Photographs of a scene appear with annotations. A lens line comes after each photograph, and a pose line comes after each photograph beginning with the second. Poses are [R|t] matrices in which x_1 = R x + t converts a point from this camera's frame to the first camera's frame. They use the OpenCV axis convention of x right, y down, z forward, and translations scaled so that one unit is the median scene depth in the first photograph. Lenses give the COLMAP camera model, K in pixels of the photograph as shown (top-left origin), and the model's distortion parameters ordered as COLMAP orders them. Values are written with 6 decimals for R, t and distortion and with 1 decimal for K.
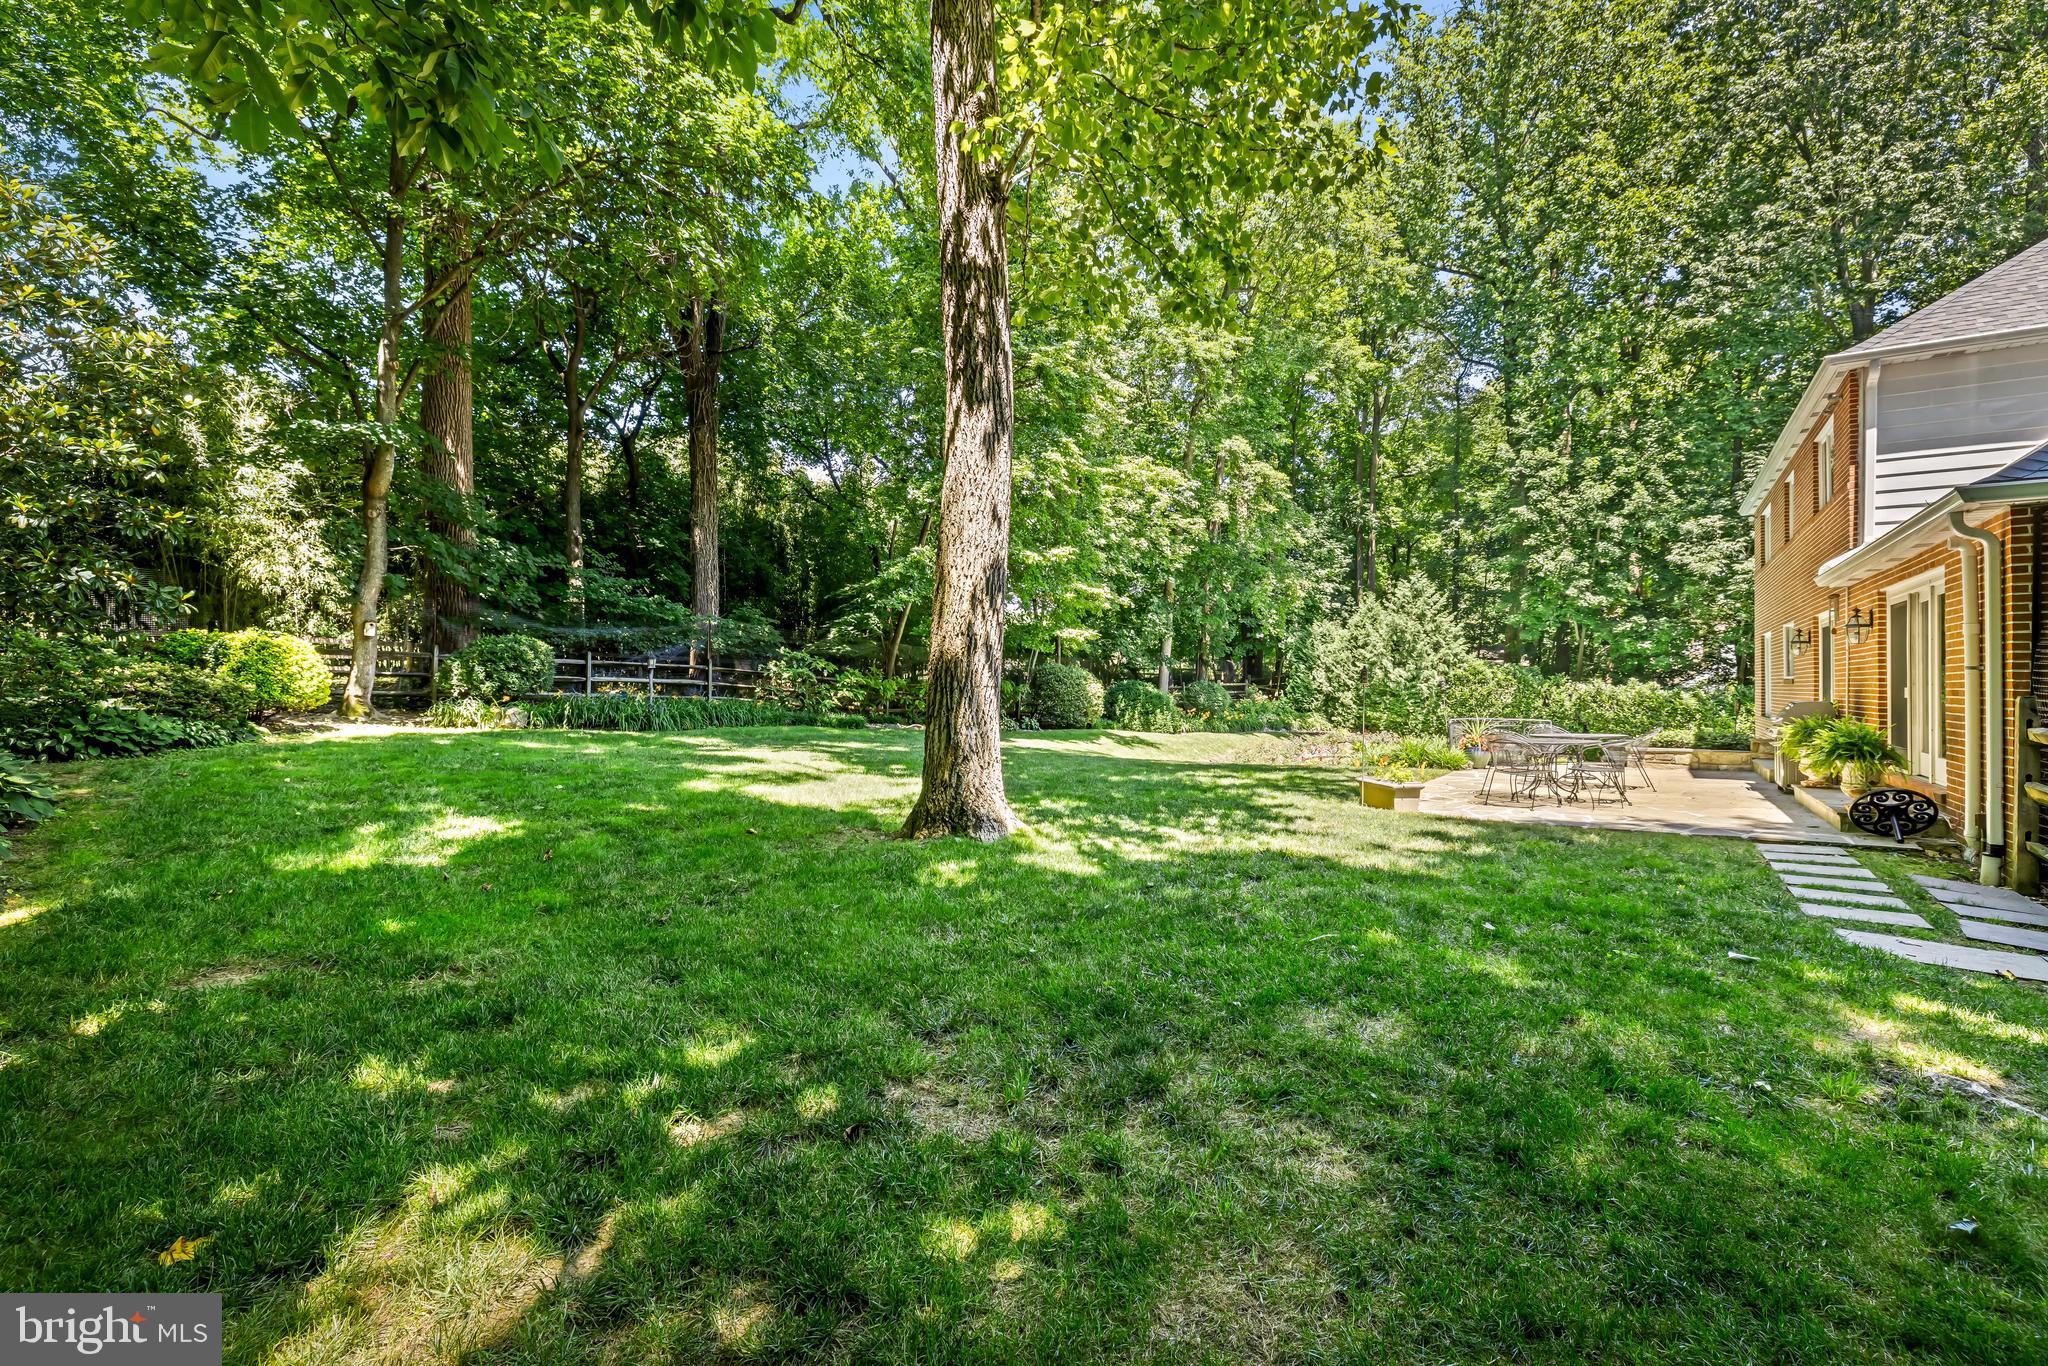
lens RADIAL K [[882.6, 0, 1025.5], [0, 882.6, 675.3], [0, 0, 1]] dist [-0.003607, 0.000714]
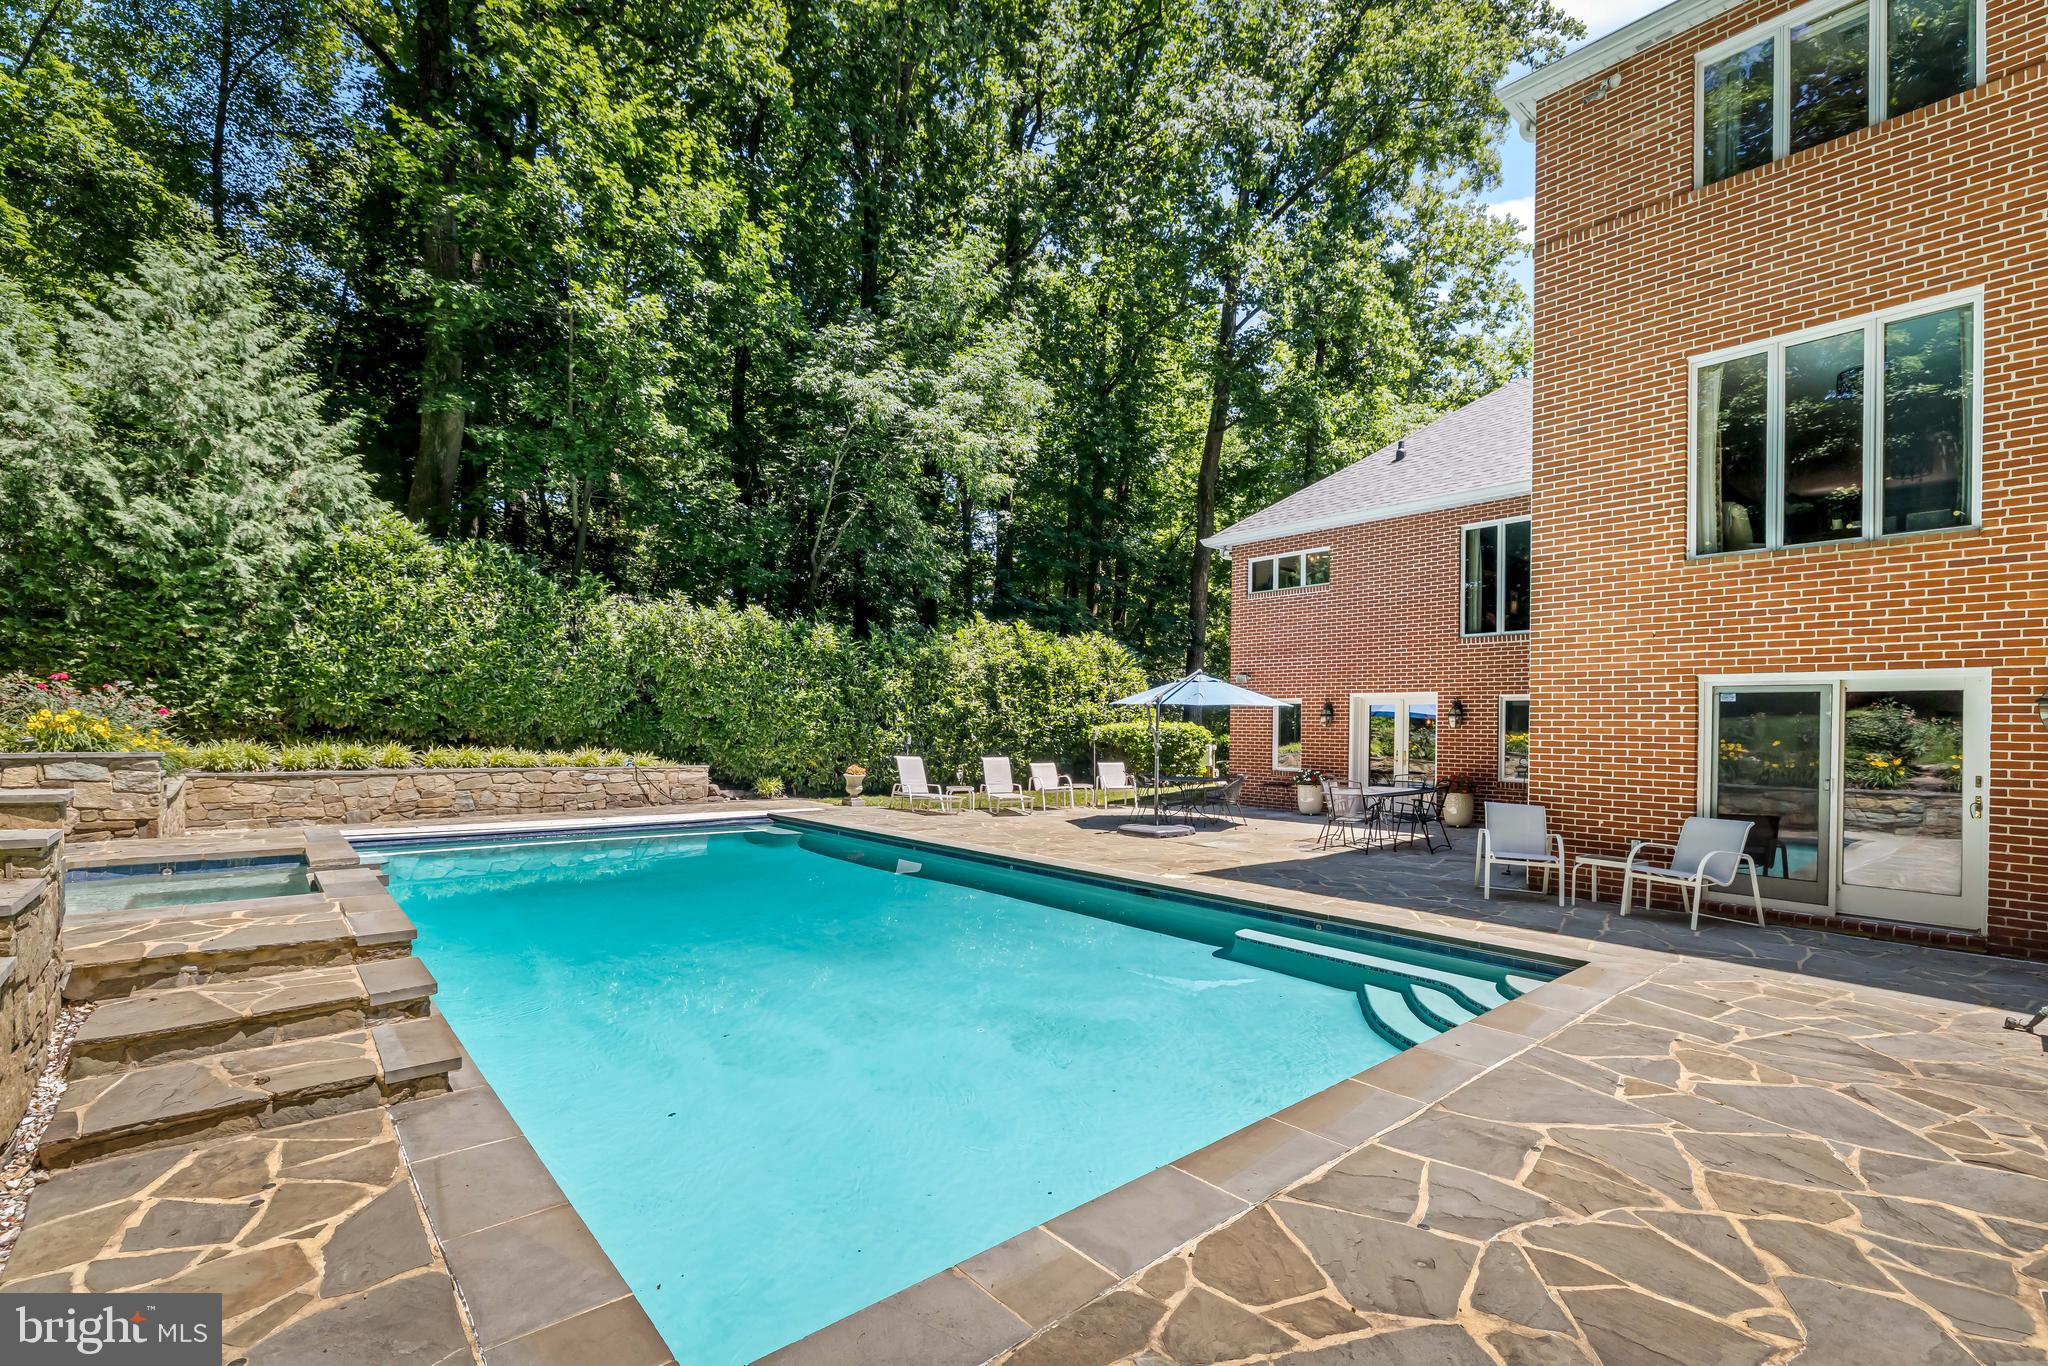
lens RADIAL K [[901.3, 0, 1026.6], [0, 901.3, 730.8], [0, 0, 1]] dist [-0.002384, 0.000980]
pose [[0.254353, -0.003006, 0.967107, 0.200599], [-0.026165, 0.999608, 0.009988, 0.069852], [-0.966758, -0.027845, 0.254174, 0.649700]]
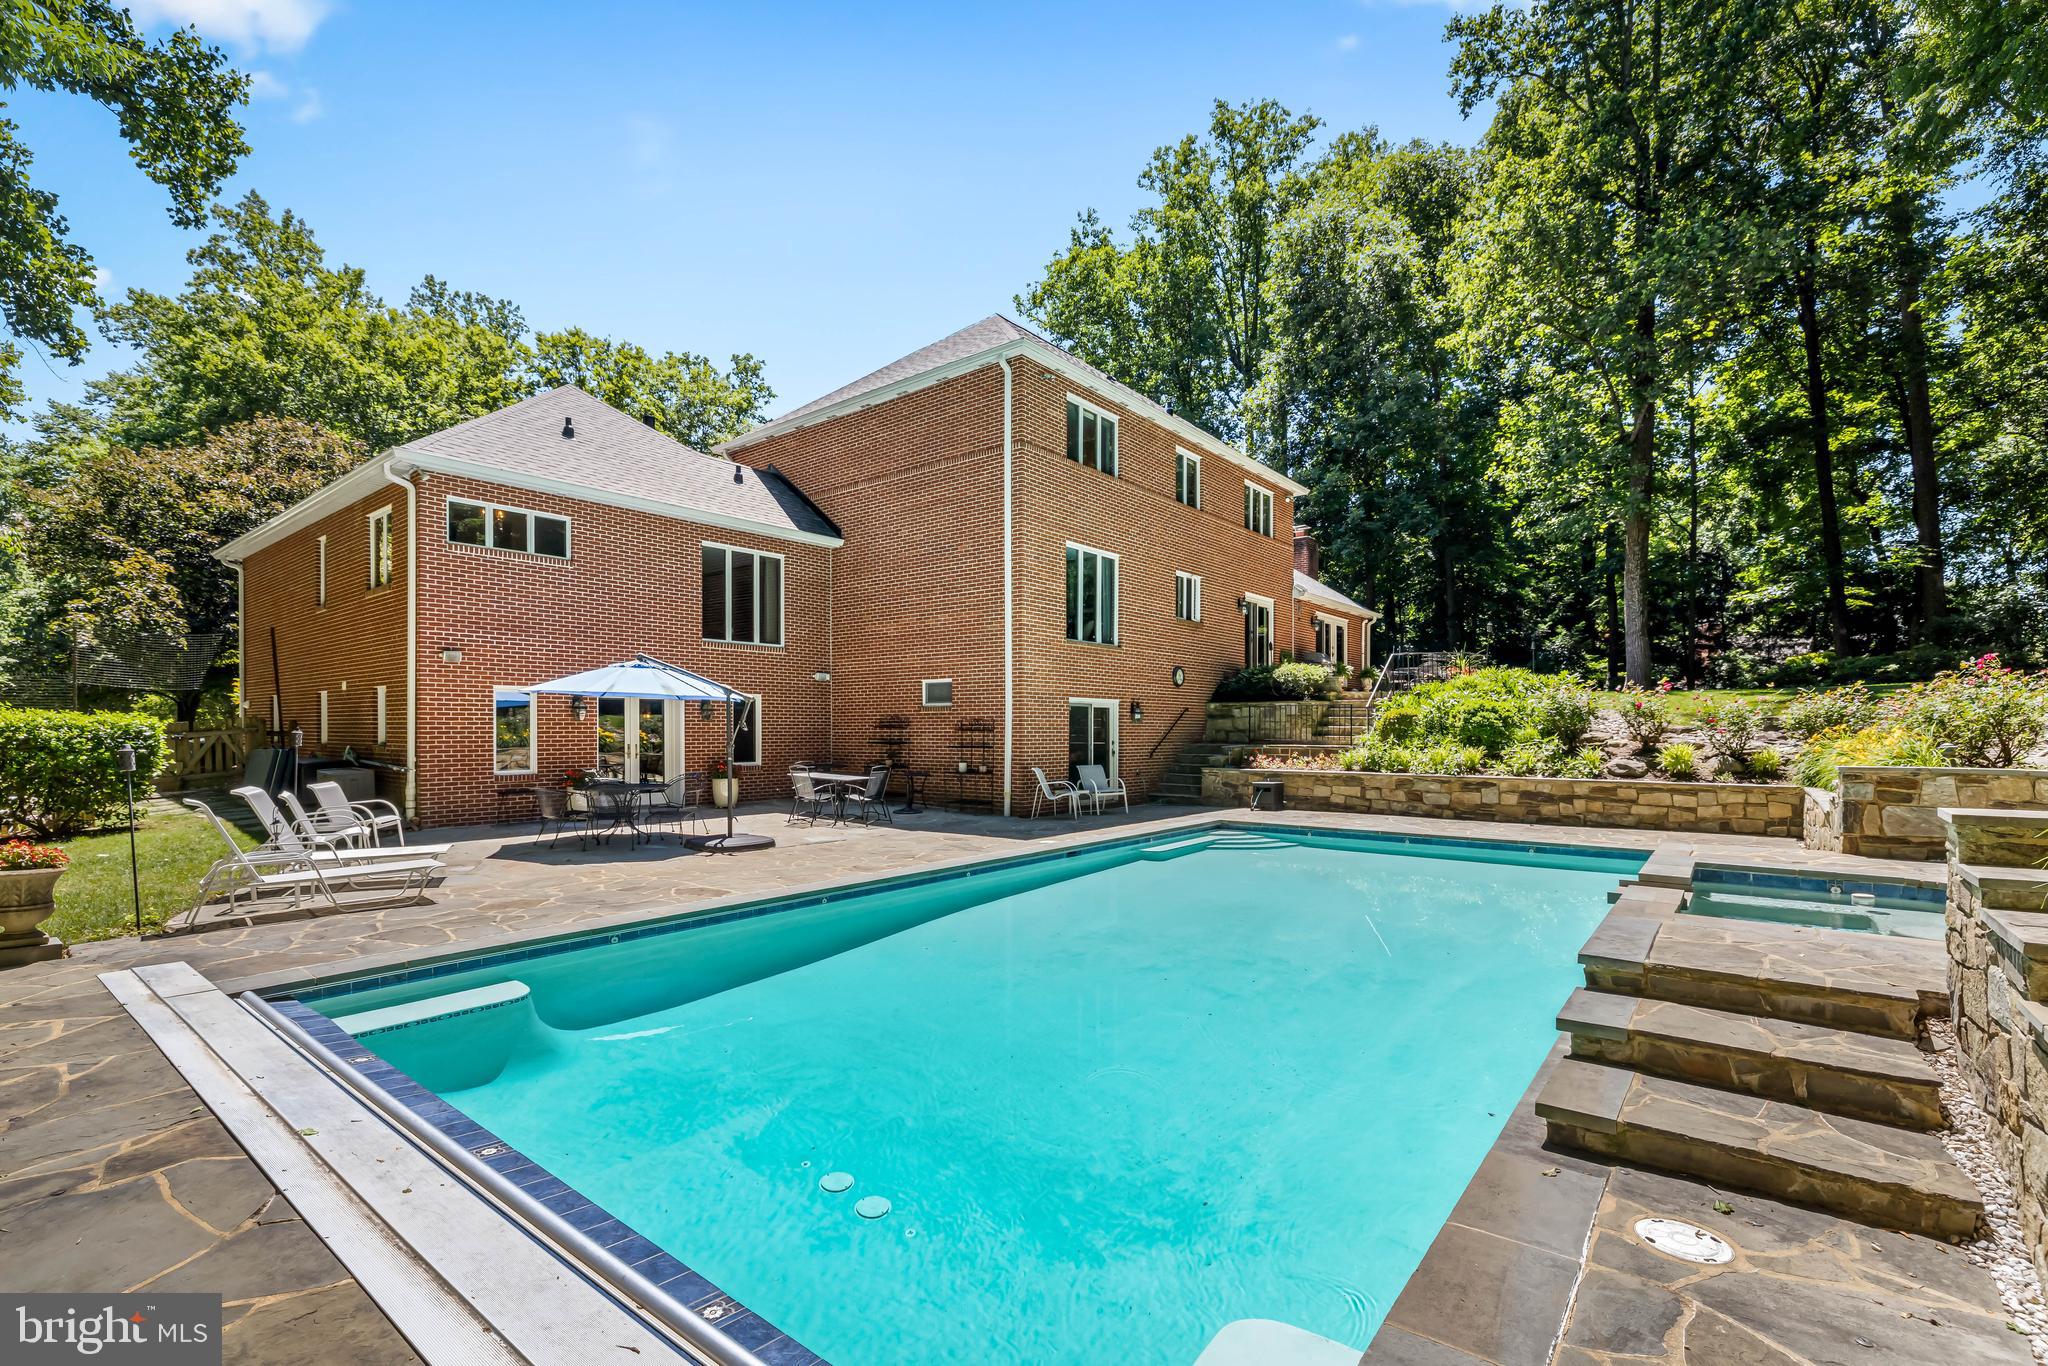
lens RADIAL K [[907.5, 0, 1027.0], [0, 907.5, 730.9], [0, 0, 1]] dist [-0.002747, -0.001001]
pose [[-0.997395, -0.005677, 0.071913, 0.447053], [-0.006274, 0.999948, -0.008083, 0.074878], [-0.071863, -0.008514, -0.997378, 1.010469]]
